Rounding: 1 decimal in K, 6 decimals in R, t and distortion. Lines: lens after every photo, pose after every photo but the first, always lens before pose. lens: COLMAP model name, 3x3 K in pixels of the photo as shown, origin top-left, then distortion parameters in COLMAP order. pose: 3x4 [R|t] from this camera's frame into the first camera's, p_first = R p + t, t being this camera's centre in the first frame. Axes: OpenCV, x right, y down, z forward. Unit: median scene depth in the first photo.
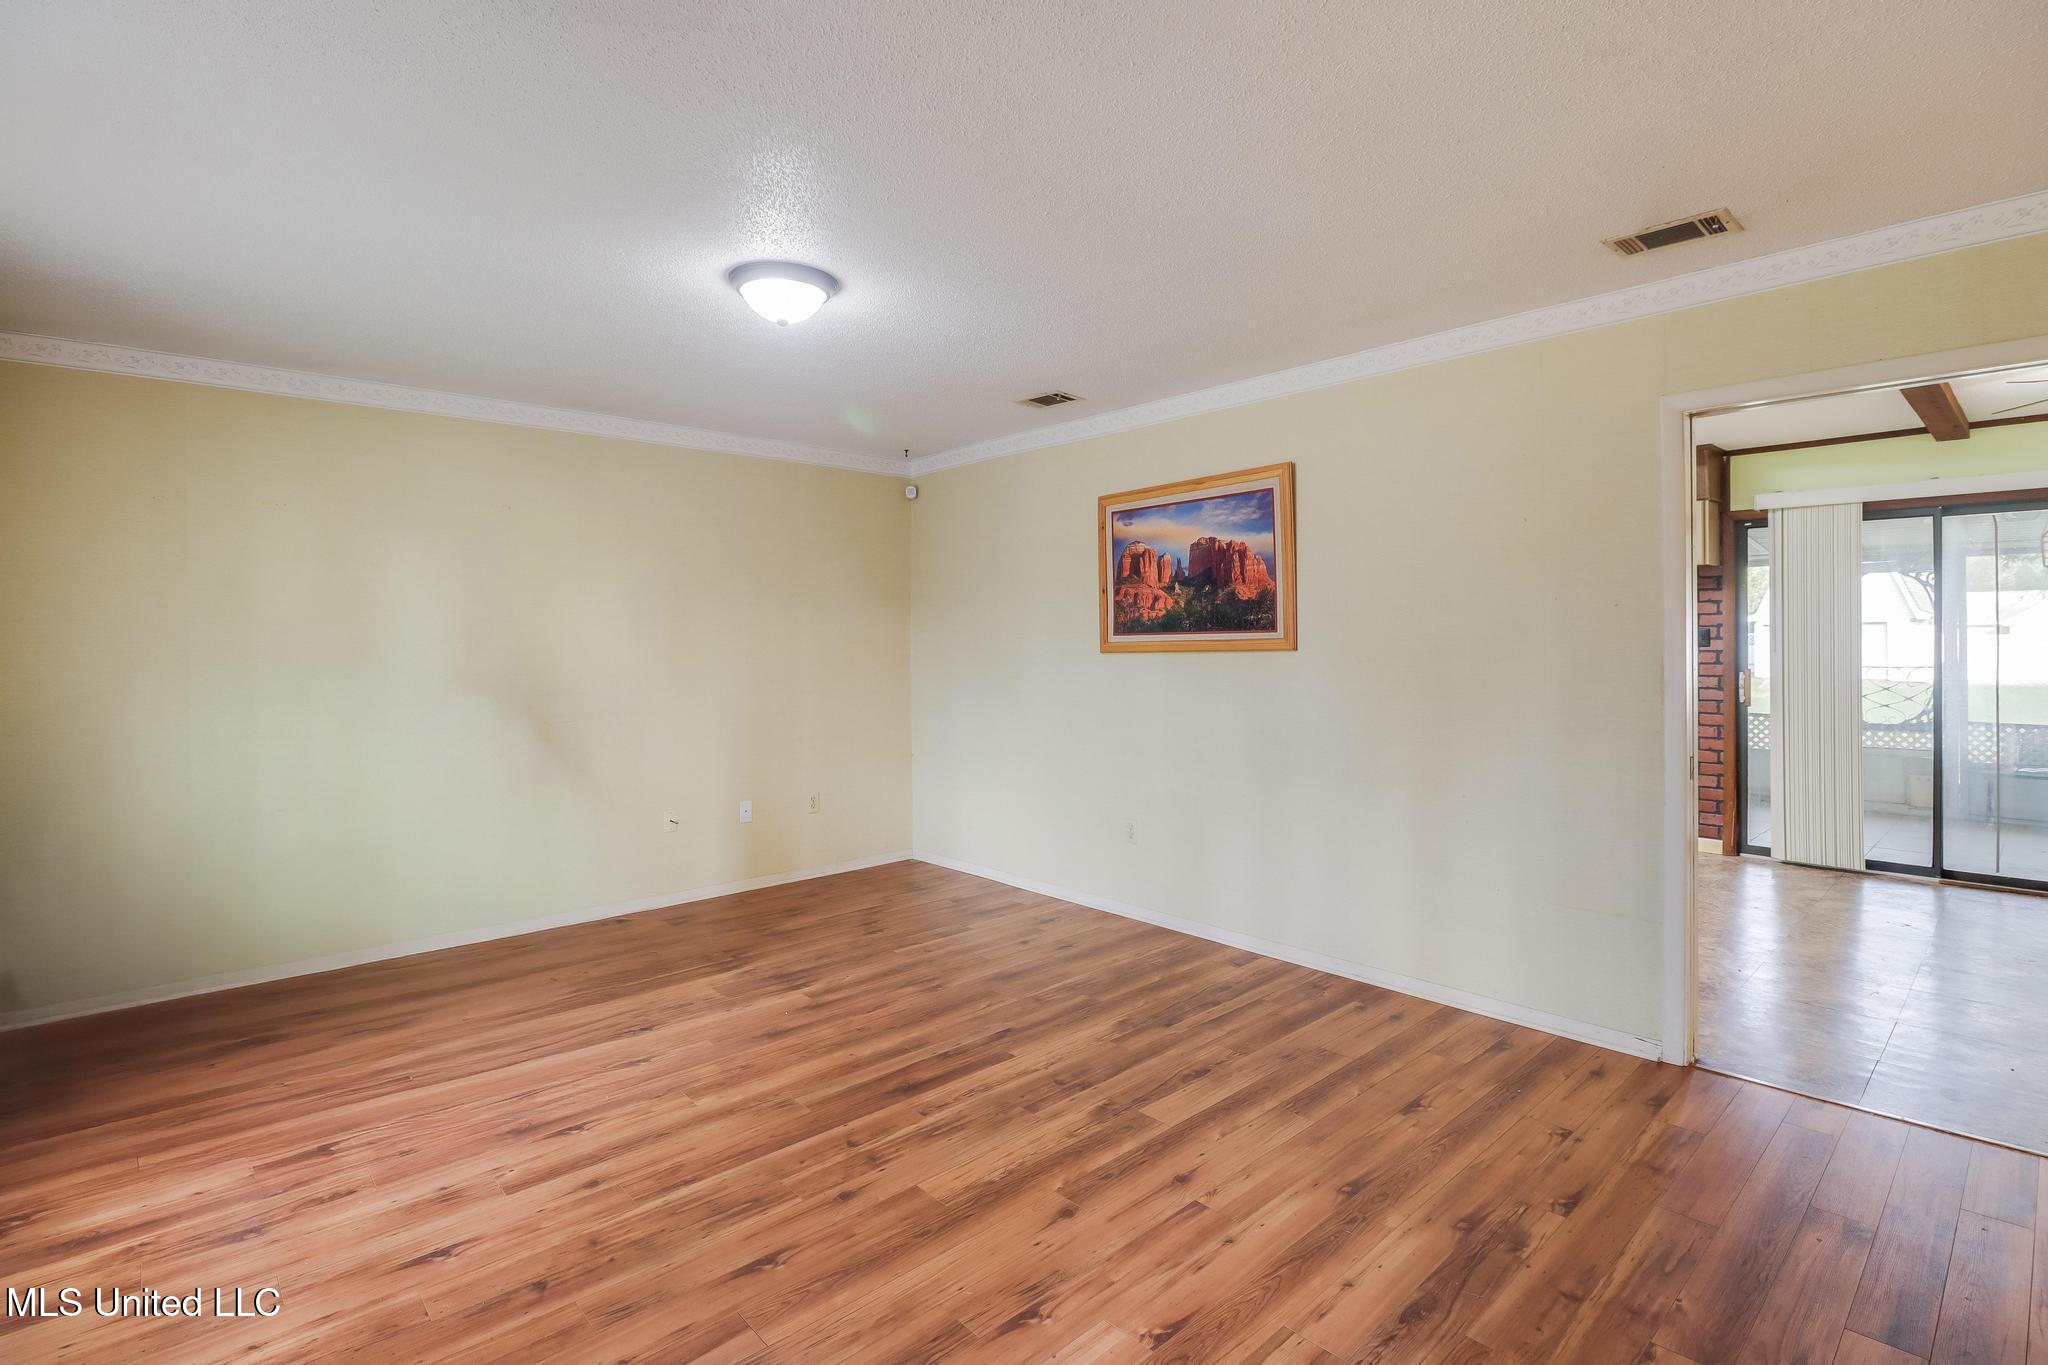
lens RADIAL K [[968.1, 0, 1042.8], [0, 968.1, 637.0], [0, 0, 1]] dist [0.009715, -0.008034]
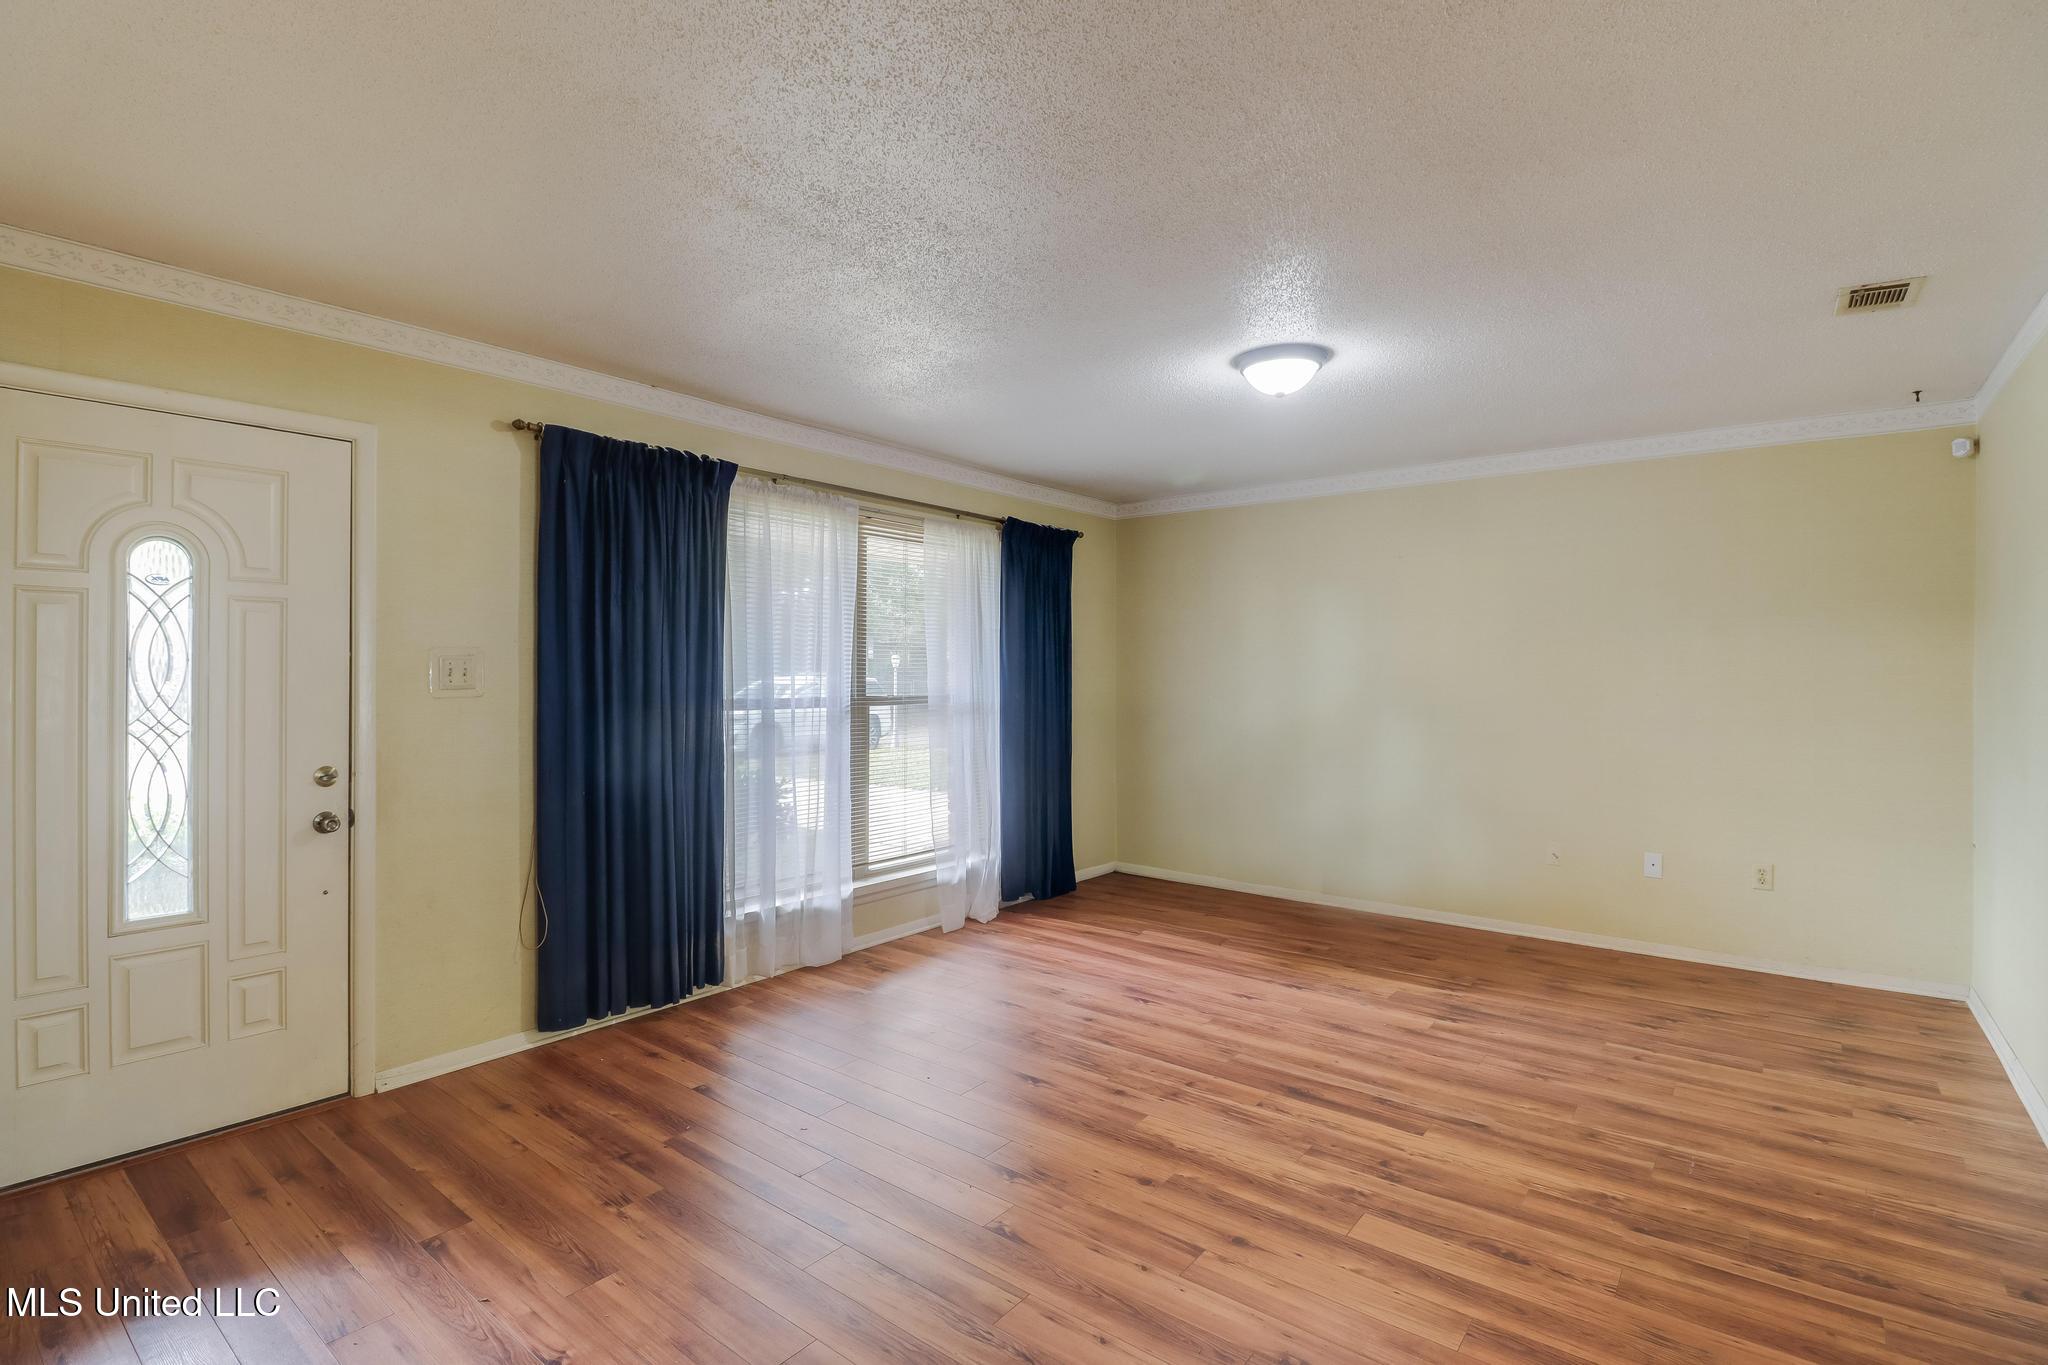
lens RADIAL K [[968.1, 0, 1008.2], [0, 968.1, 671.3], [0, 0, 1]] dist [0.009715, -0.008034]
pose [[0.152107, 0.003917, -0.988356, 0.812299], [0.001025, 0.999991, 0.004121, -0.000665], [0.988363, -0.001640, 0.152102, 0.494890]]
